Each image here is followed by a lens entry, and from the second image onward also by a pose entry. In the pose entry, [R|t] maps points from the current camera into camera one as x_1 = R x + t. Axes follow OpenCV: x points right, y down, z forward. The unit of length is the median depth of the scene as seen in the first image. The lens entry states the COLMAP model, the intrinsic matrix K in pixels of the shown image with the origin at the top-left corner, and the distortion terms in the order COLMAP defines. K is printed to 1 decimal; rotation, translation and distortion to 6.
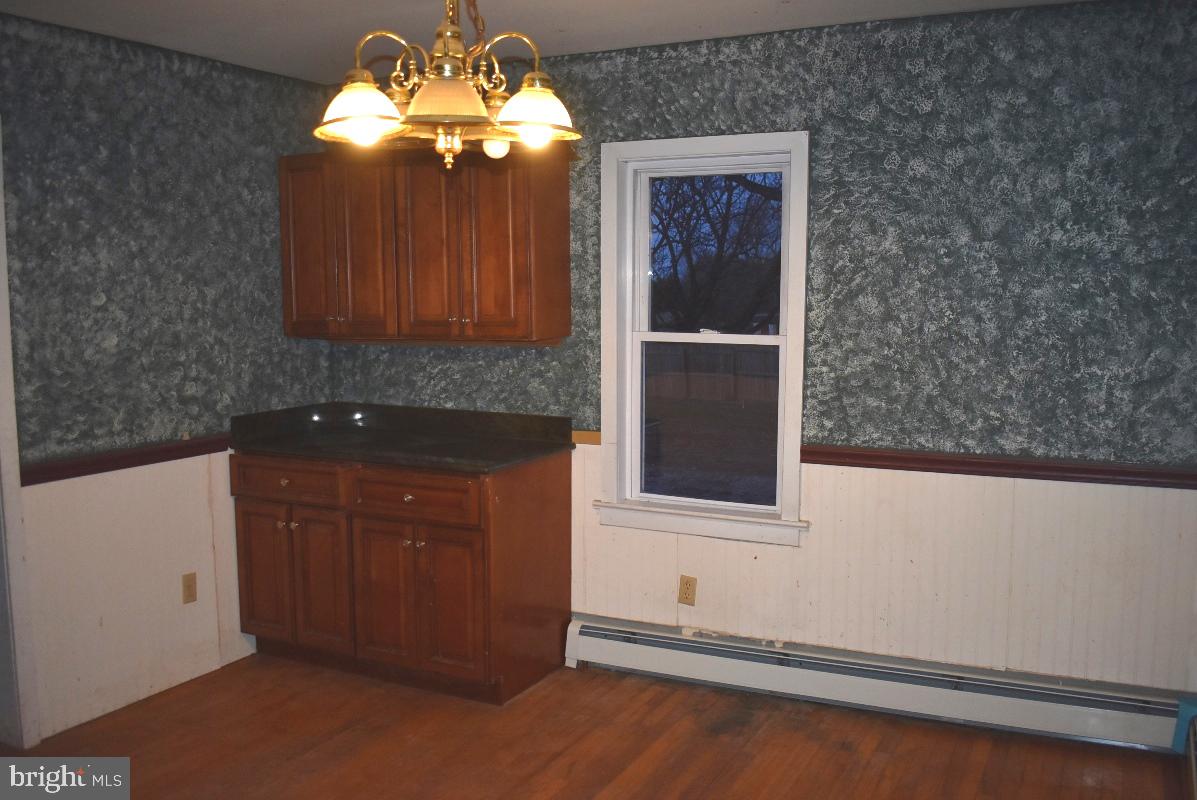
lens RADIAL K [[1064.7, 0, 599.6], [0, 1064.7, 398.5], [0, 0, 1]] dist [-0.097232, 0.025100]
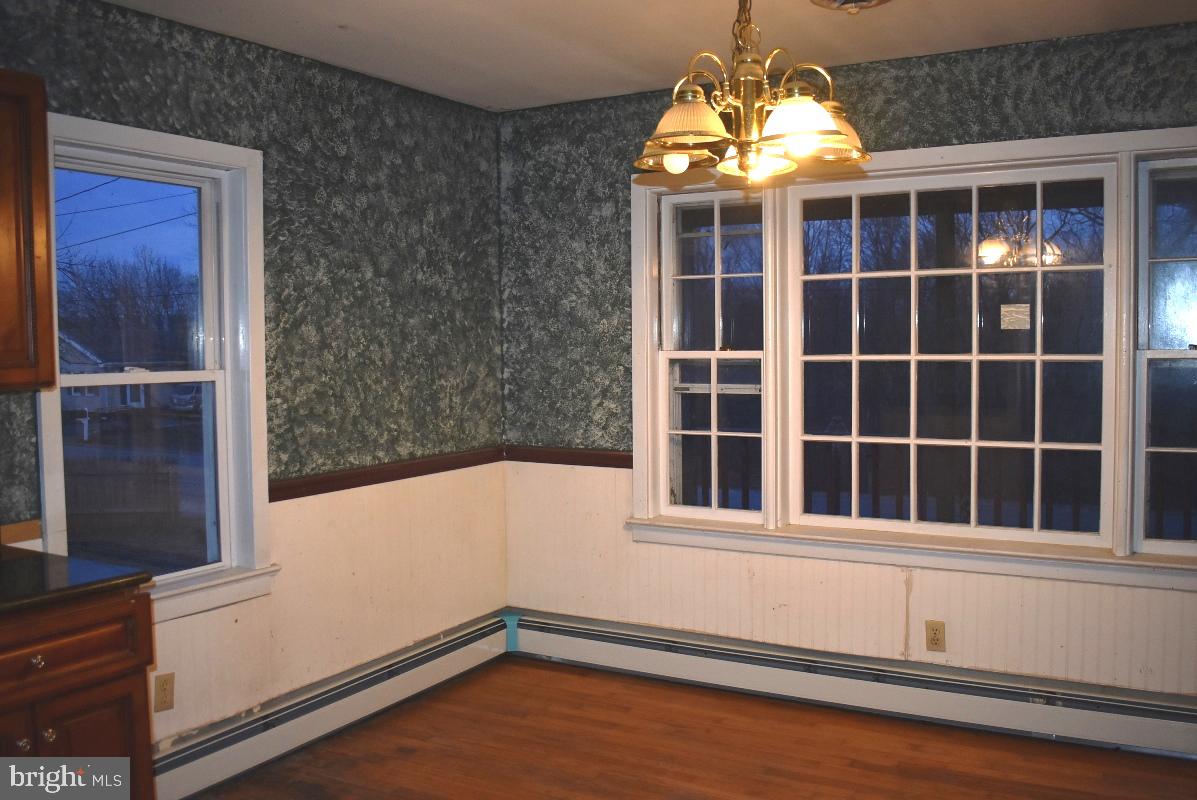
lens RADIAL K [[1064.7, 0, 596.7], [0, 1064.7, 404.2], [0, 0, 1]] dist [-0.097232, 0.025100]
pose [[0.059802, -0.055162, 0.996685, -0.744071], [0.118961, 0.991750, 0.047751, -0.036990], [-0.991096, 0.115711, 0.065870, 0.668663]]
